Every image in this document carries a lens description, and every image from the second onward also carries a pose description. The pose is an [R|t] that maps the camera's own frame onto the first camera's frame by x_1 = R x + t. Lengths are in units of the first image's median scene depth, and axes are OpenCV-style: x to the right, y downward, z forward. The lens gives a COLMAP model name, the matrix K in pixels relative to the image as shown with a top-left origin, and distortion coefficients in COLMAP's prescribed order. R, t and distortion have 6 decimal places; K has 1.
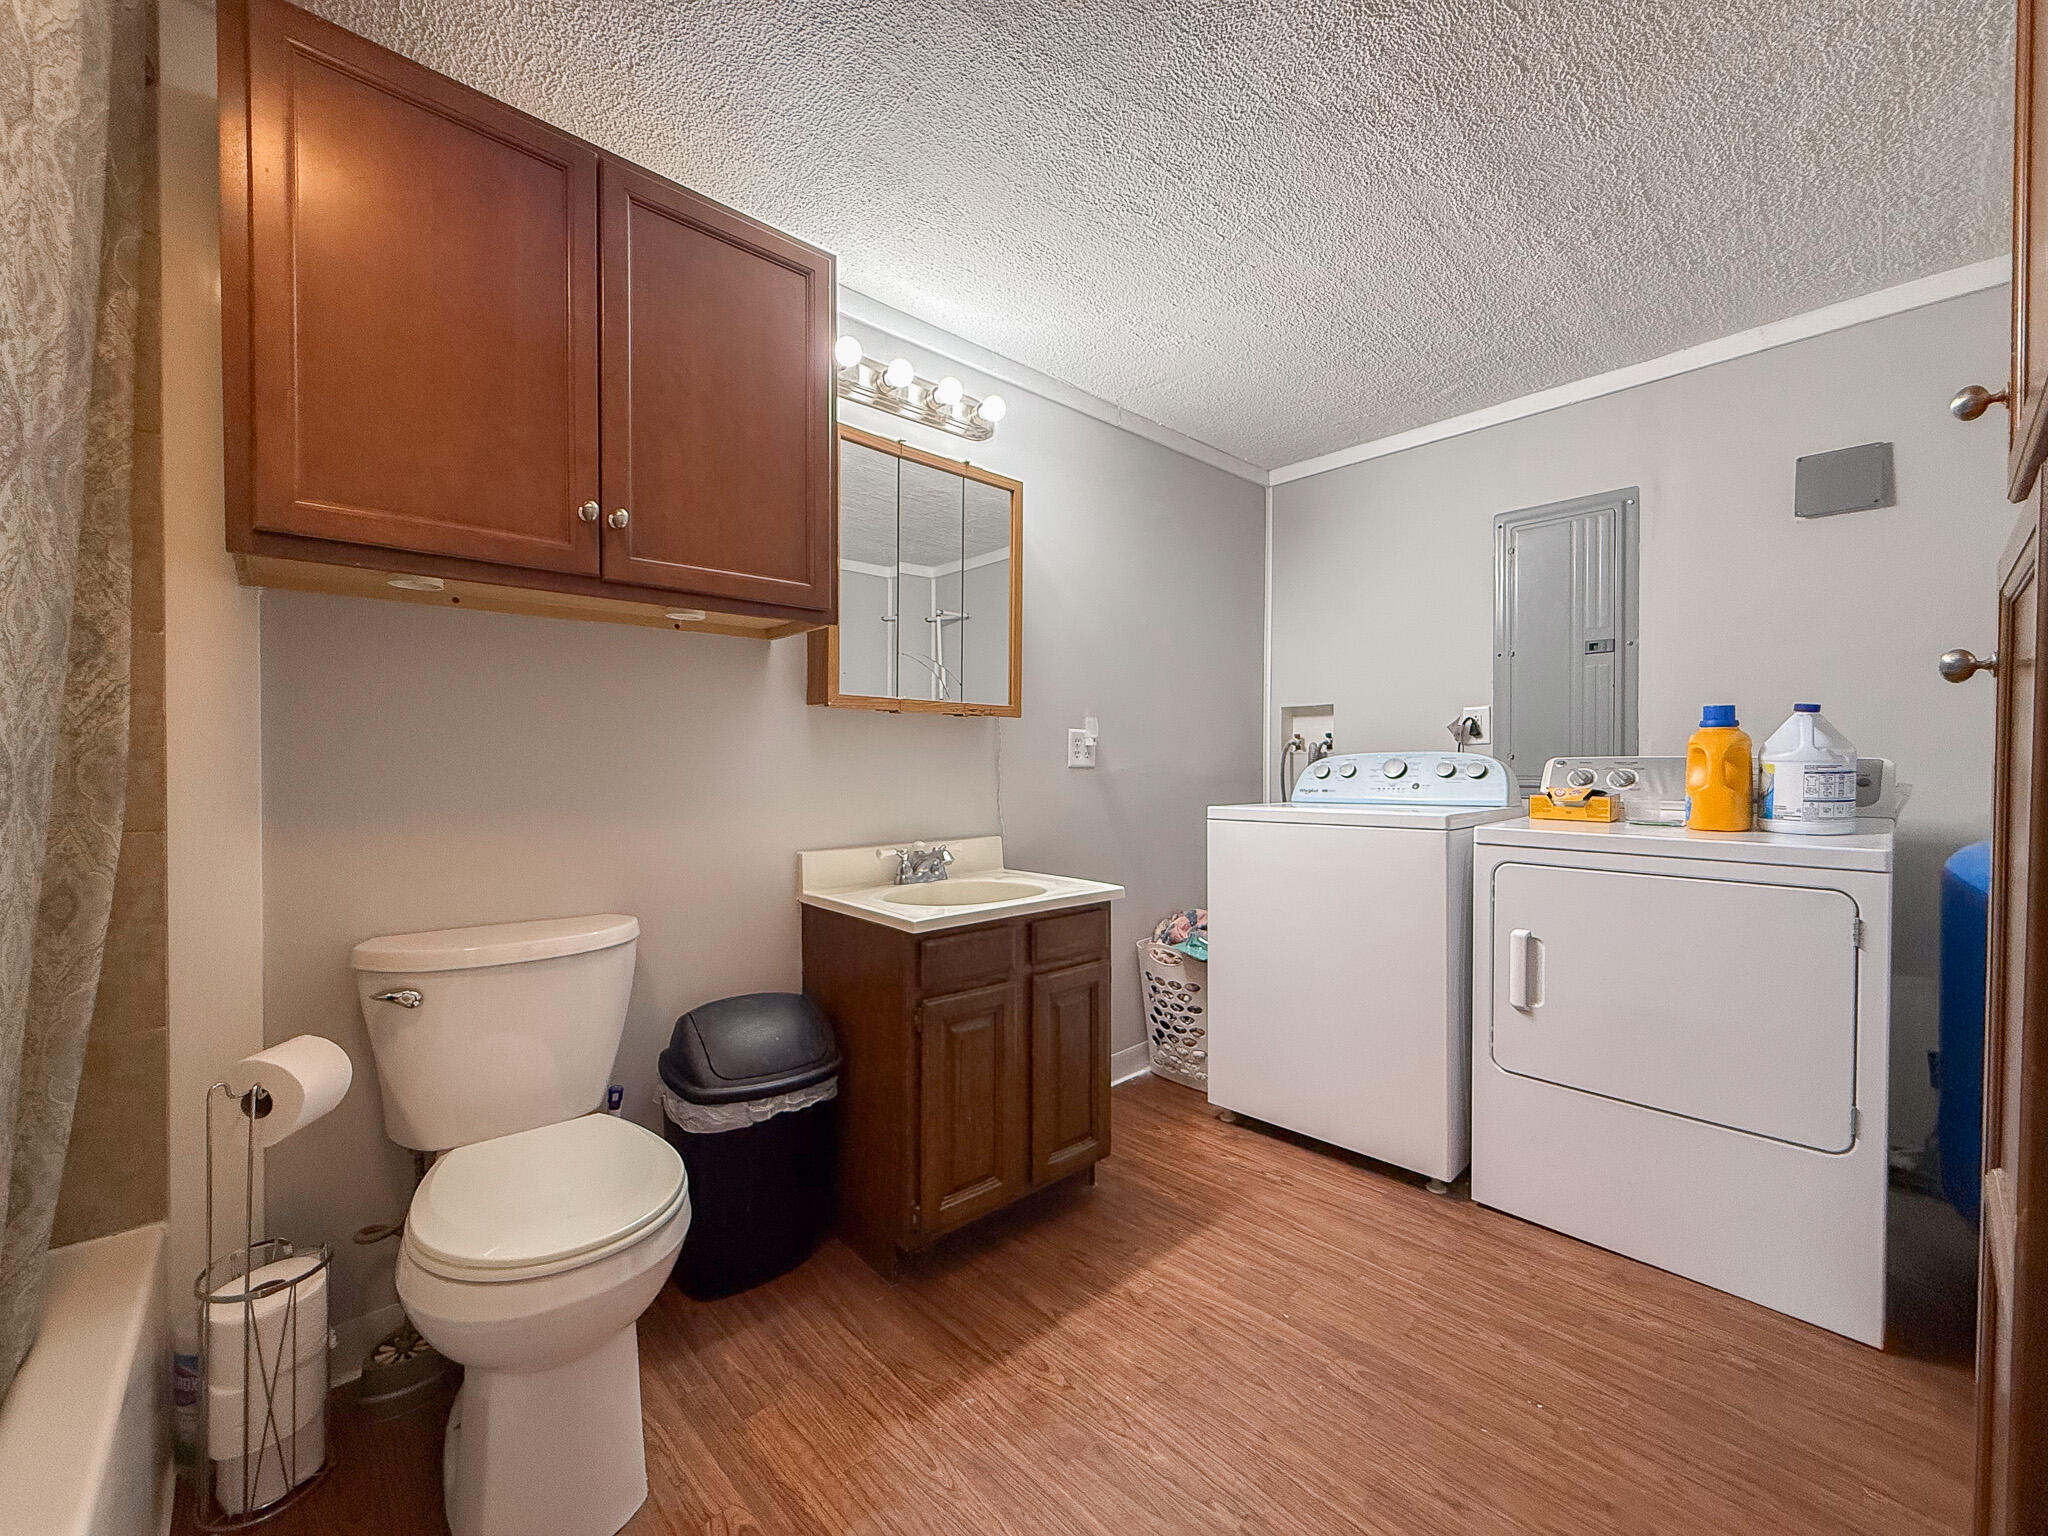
lens RADIAL K [[824.2, 0, 1016.0], [0, 824.2, 769.8], [0, 0, 1]] dist [0.007315, 0.000107]
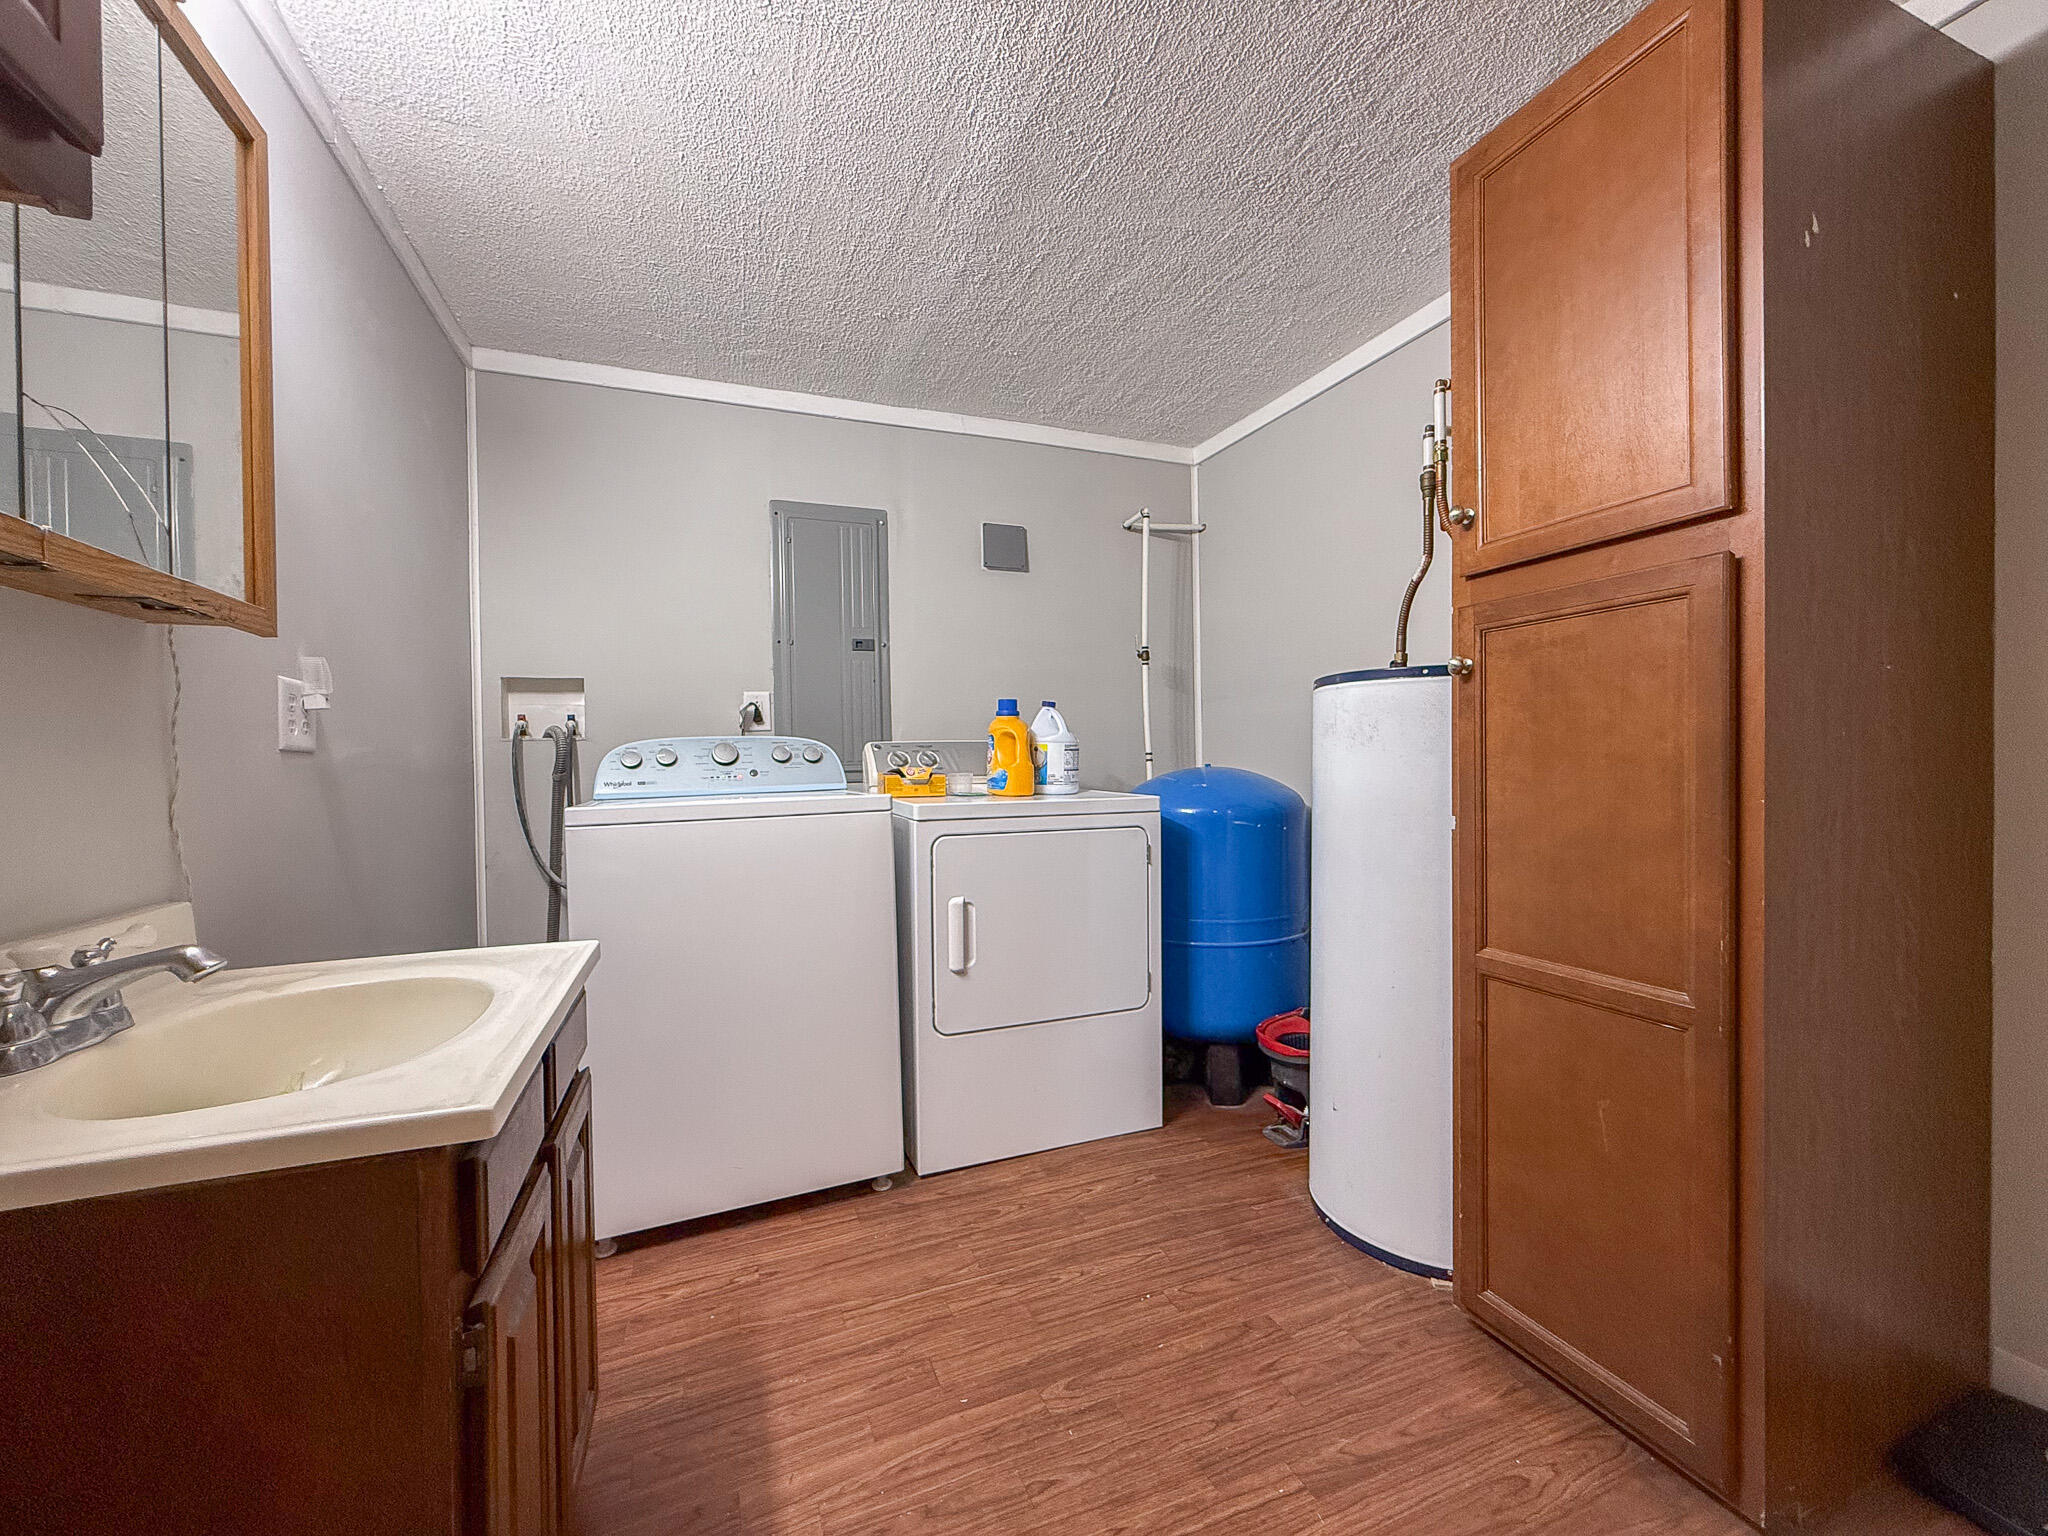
lens RADIAL K [[824.2, 0, 1016.0], [0, 824.2, 769.8], [0, 0, 1]] dist [0.007315, 0.000107]
pose [[0.359053, -0.014818, 0.933200, -0.347715], [0.025962, 0.999646, 0.005884, 0.024748], [-0.932956, 0.022115, 0.359310, 0.539863]]
